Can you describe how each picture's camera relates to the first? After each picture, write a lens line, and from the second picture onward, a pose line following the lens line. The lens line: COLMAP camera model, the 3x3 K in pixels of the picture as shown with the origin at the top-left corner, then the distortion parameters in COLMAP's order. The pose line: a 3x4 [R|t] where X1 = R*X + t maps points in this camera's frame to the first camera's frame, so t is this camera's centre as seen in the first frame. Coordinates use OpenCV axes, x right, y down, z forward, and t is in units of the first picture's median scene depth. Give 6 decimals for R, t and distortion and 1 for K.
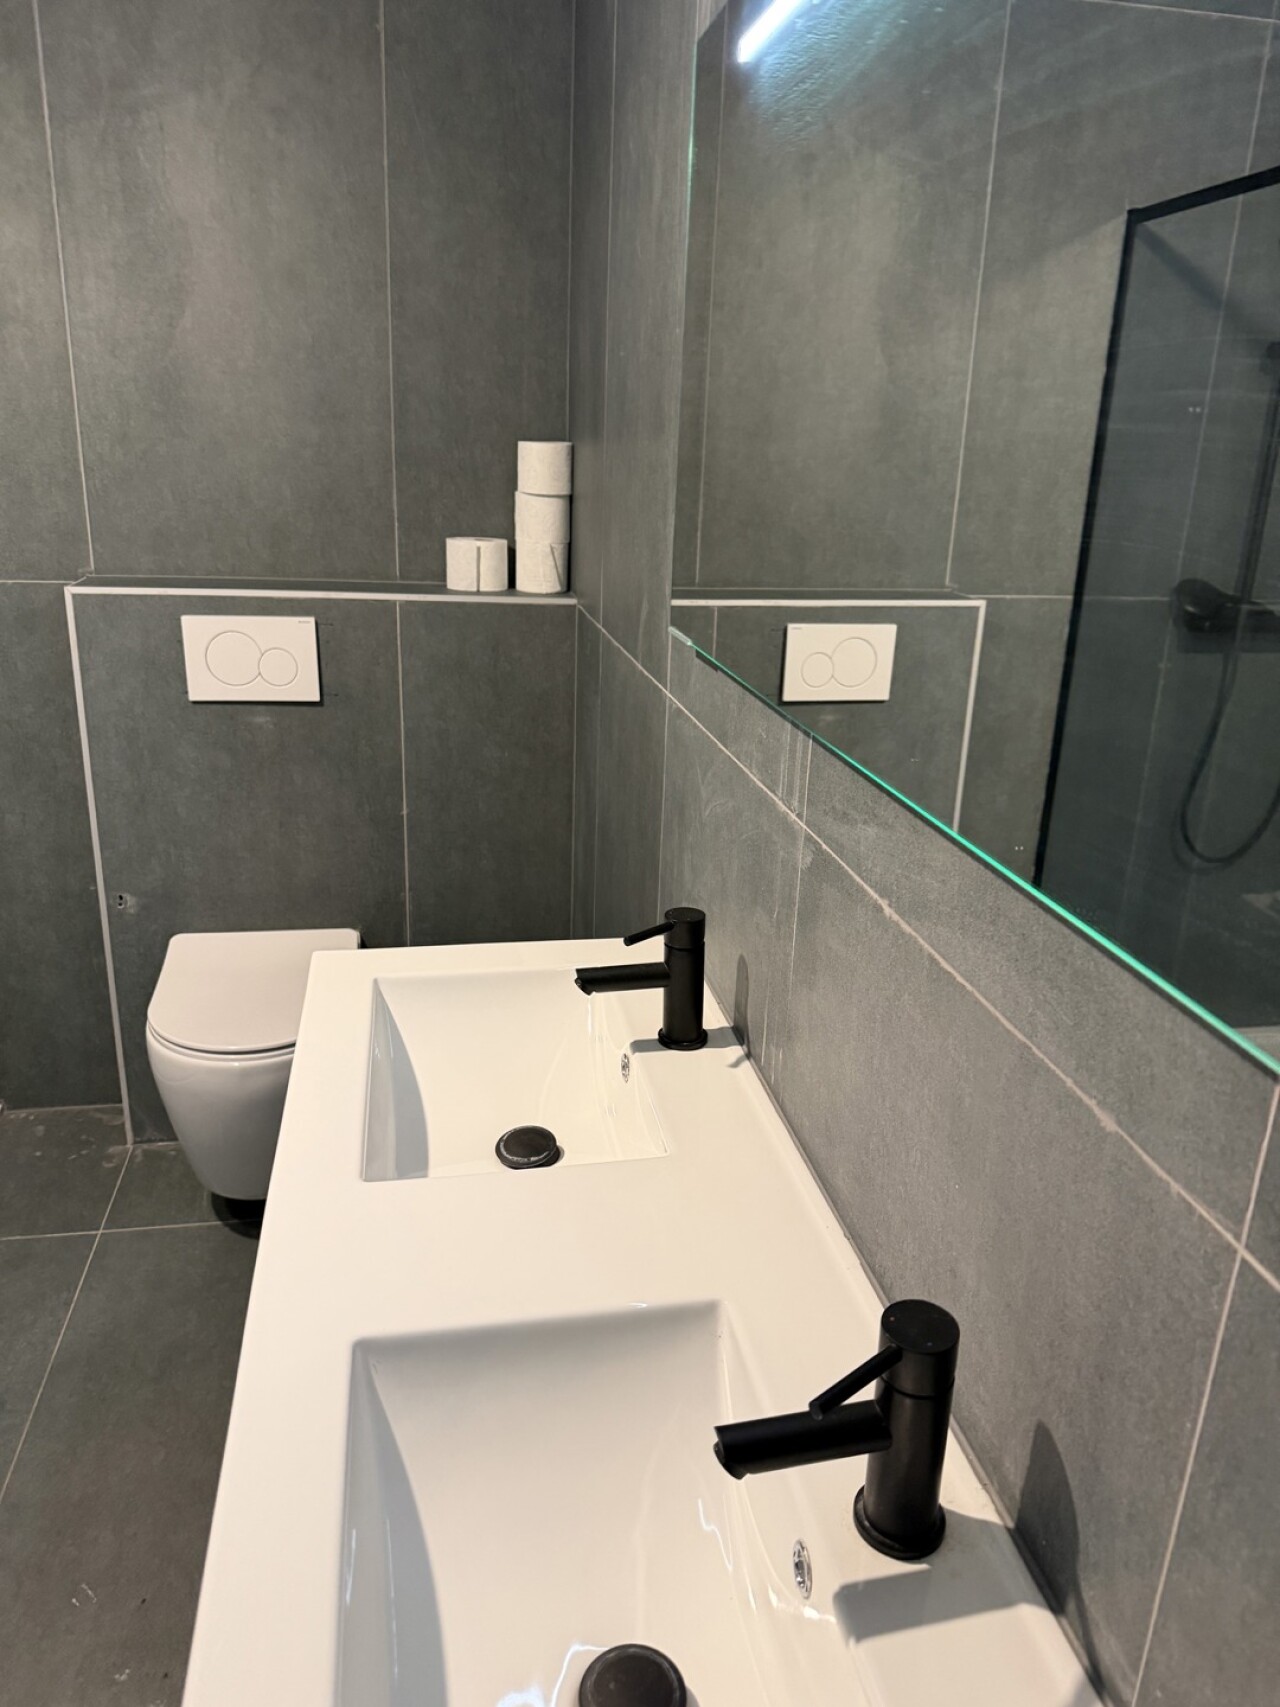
lens RADIAL K [[1179.2, 0, 645.1], [0, 1179.2, 897.6], [0, 0, 1]] dist [0.036829, -0.064972]
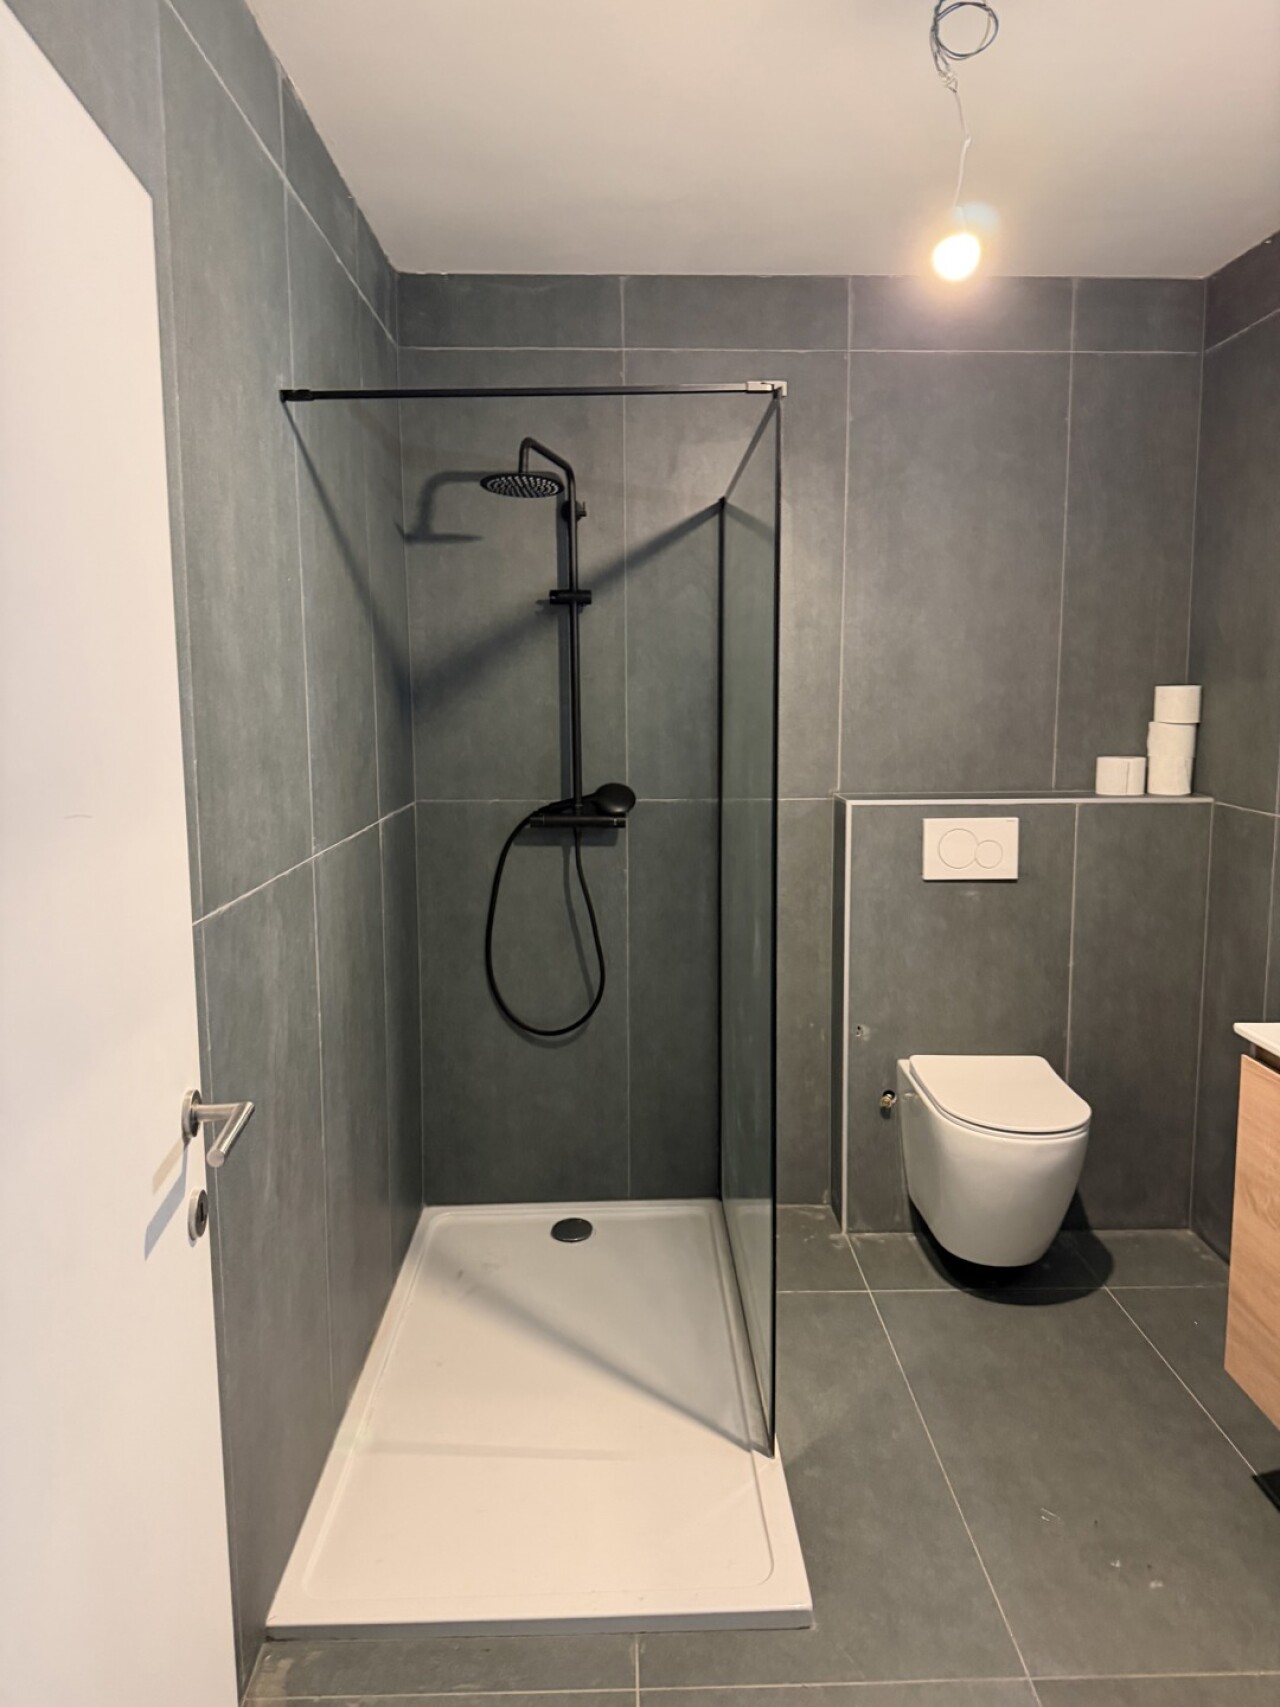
lens RADIAL K [[1205.0, 0, 630.9], [0, 1205.0, 860.8], [0, 0, 1]] dist [0.093592, -0.166069]
pose [[0.982783, -0.021793, -0.183475, -0.447777], [-0.019126, 0.975686, -0.218336, 0.118921], [0.183772, 0.218086, 0.958471, -0.386133]]
